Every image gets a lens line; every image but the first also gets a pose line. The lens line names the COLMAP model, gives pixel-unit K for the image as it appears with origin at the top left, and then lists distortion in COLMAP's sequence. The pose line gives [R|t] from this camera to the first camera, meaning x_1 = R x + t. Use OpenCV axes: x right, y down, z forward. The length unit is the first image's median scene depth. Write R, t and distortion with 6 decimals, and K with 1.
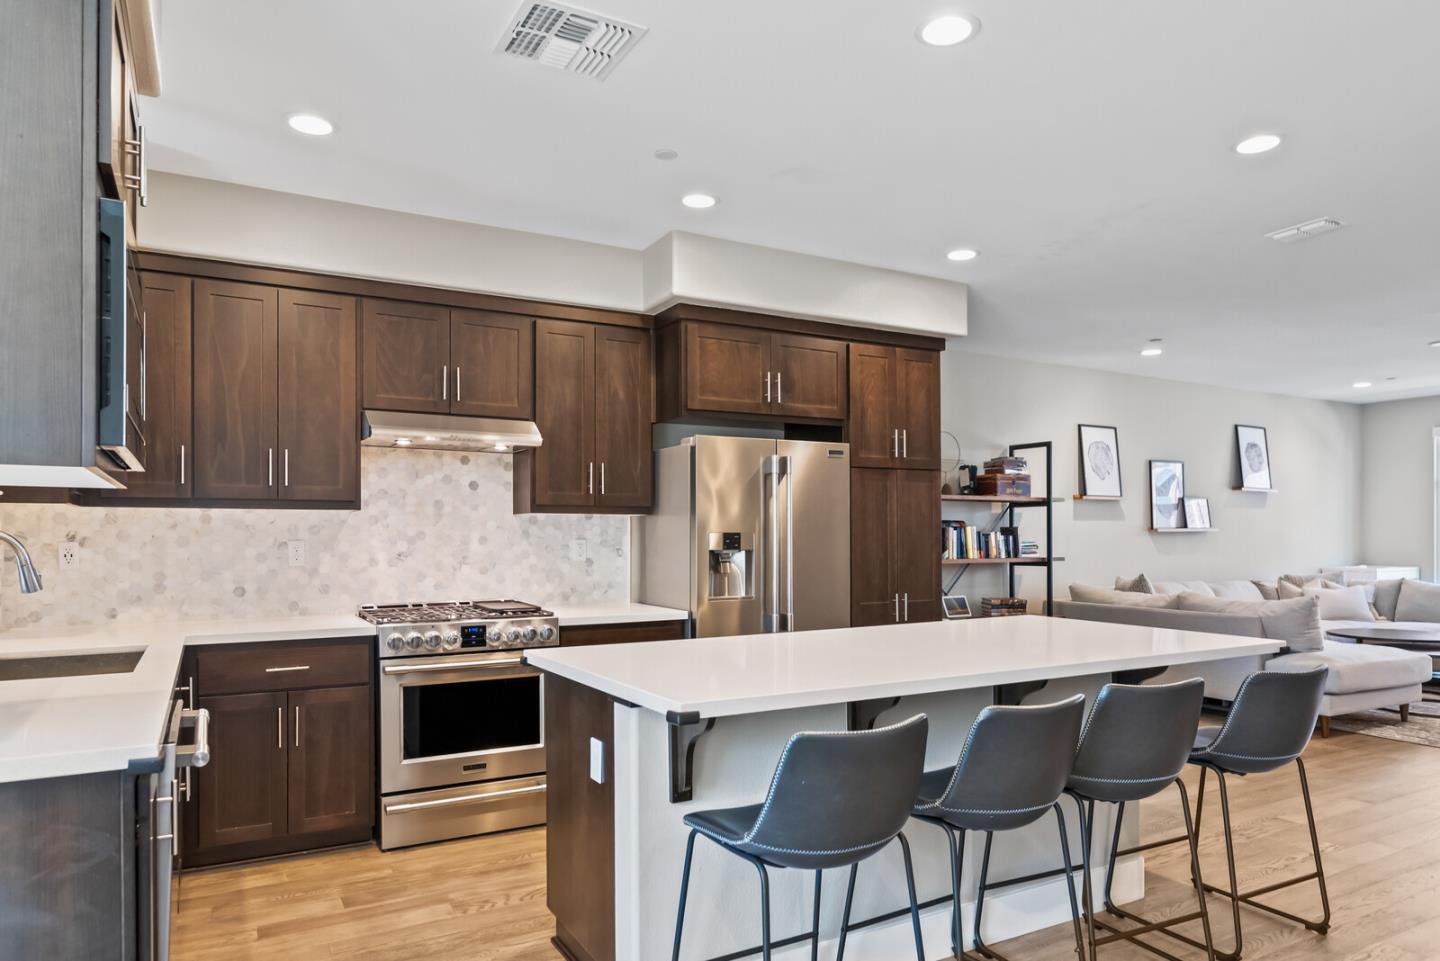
lens RADIAL K [[917.7, 0, 731.0], [0, 917.7, 541.7], [0, 0, 1]] dist [-0.005818, 0.002087]
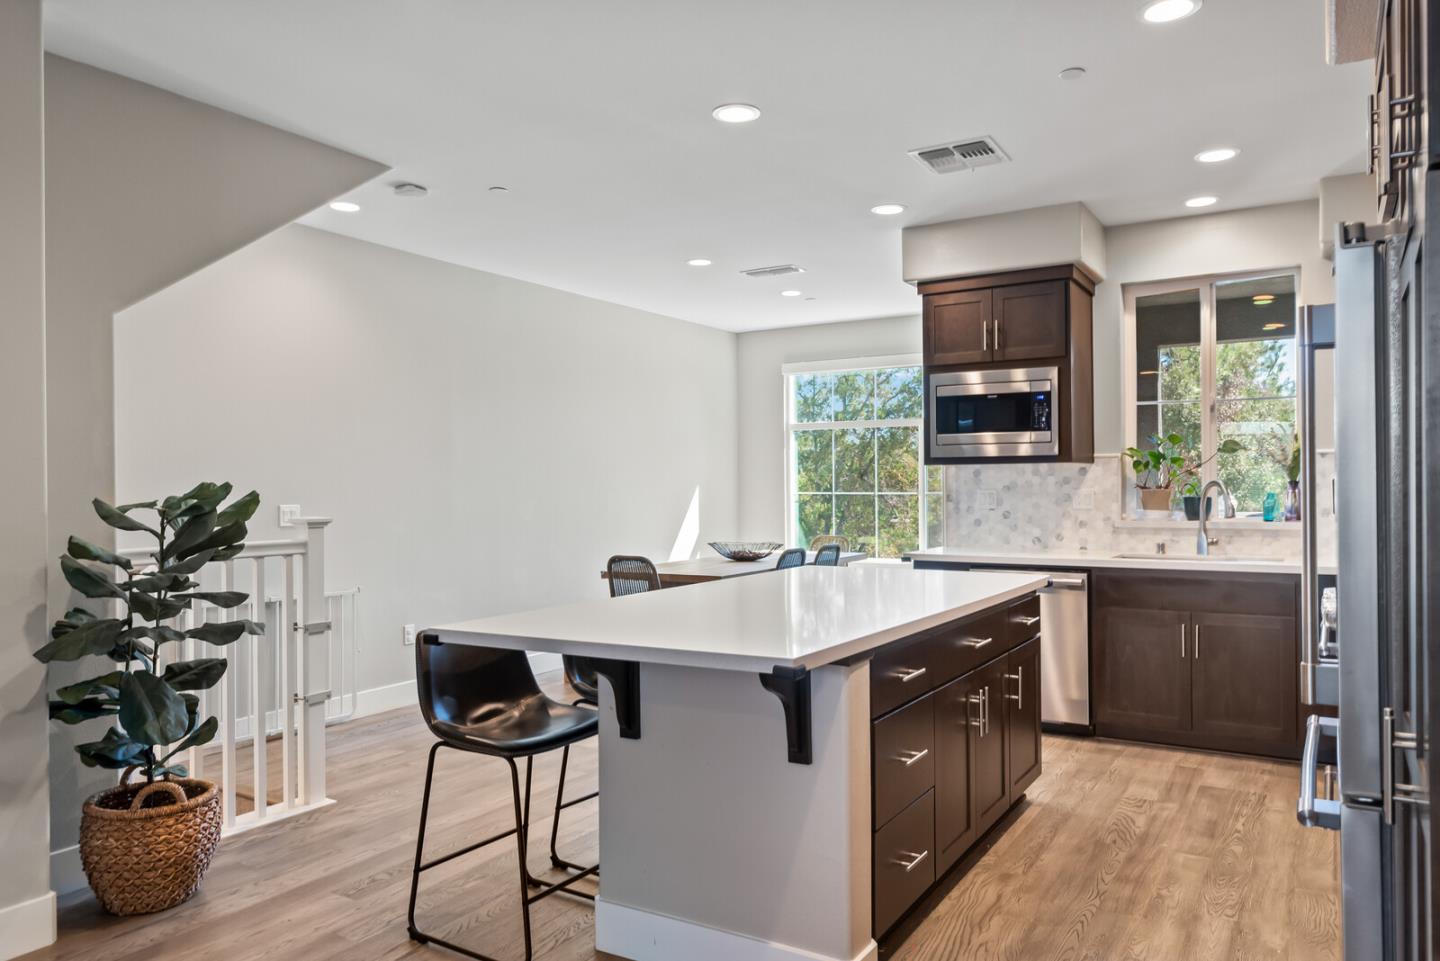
lens RADIAL K [[983.1, 0, 726.2], [0, 983.1, 484.0], [0, 0, 1]] dist [0.000087, 0.004874]
pose [[-0.876585, 0.008902, -0.481165, 0.548168], [0.008683, 0.999959, 0.002681, -0.011585], [0.481169, -0.001828, -0.876626, 1.306299]]
